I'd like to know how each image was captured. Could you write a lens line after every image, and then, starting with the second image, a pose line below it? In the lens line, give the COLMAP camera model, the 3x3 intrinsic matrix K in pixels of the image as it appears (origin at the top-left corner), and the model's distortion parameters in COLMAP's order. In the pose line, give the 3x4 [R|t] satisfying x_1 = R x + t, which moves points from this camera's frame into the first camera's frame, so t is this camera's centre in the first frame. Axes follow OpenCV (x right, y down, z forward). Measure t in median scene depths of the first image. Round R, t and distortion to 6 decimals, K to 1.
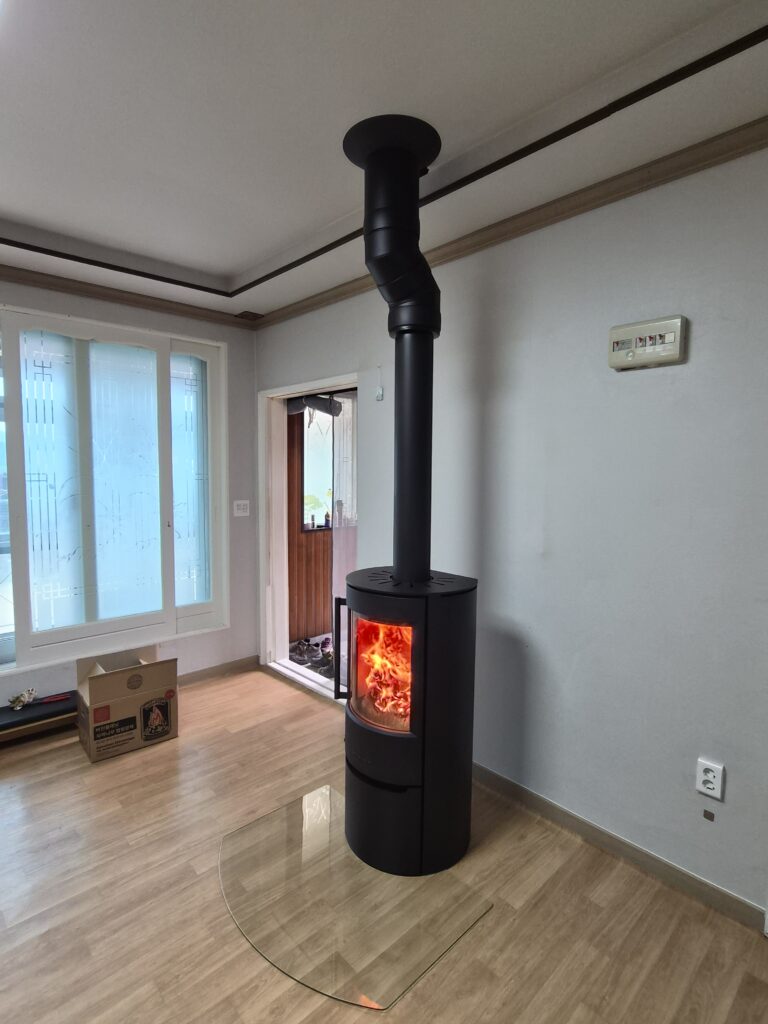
lens RADIAL K [[525.7, 0, 384.0], [0, 525.7, 512.0], [0, 0, 1]] dist [-0.001138, 0.000593]
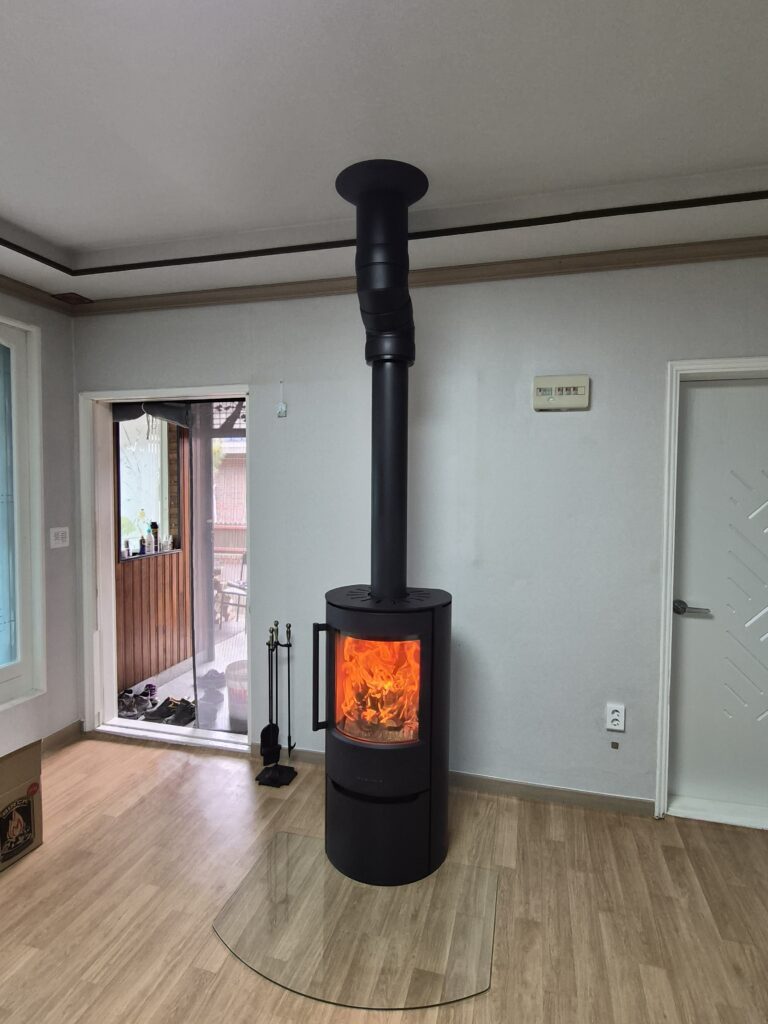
lens RADIAL K [[547.3, 0, 386.7], [0, 547.3, 510.4], [0, 0, 1]] dist [0.000966, -0.001073]
pose [[0.852373, -0.028693, 0.522147, -0.494331], [0.043335, 0.998935, -0.015849, -0.023173], [-0.521136, 0.036136, 0.852708, 0.071314]]
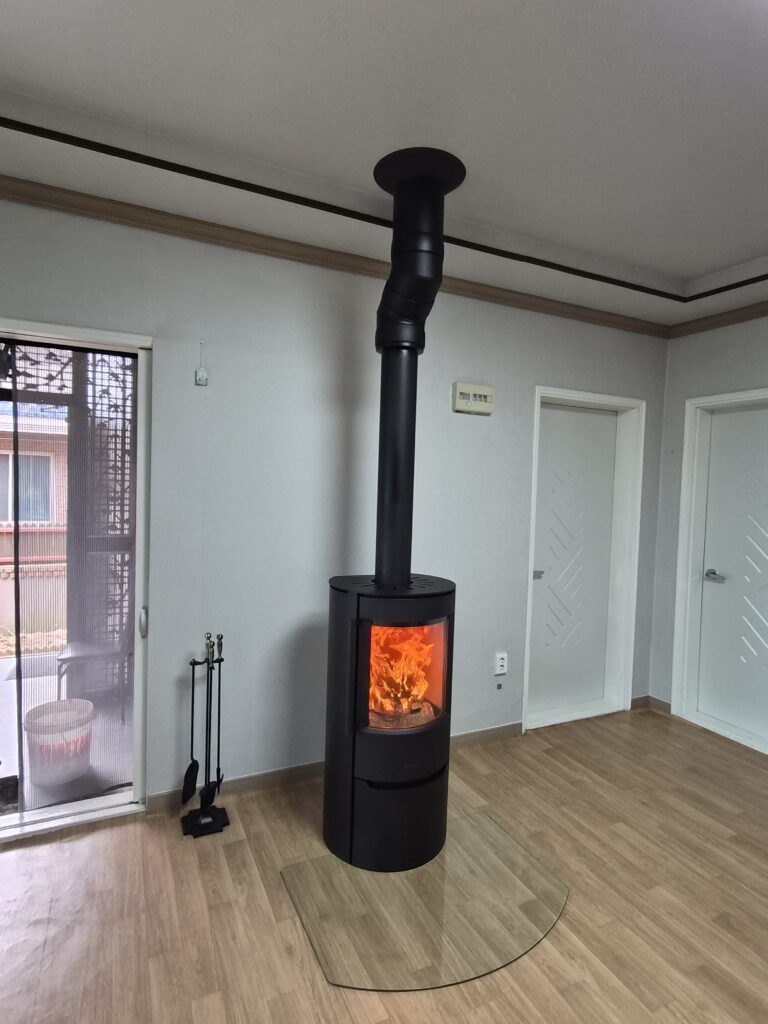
lens RADIAL K [[553.6, 0, 383.8], [0, 553.6, 503.4], [0, 0, 1]] dist [0.000633, 0.001257]
pose [[0.303156, -0.038947, 0.952145, -0.961406], [0.045973, 0.998599, 0.026210, -0.059314], [-0.951831, 0.035827, 0.304522, 0.655624]]
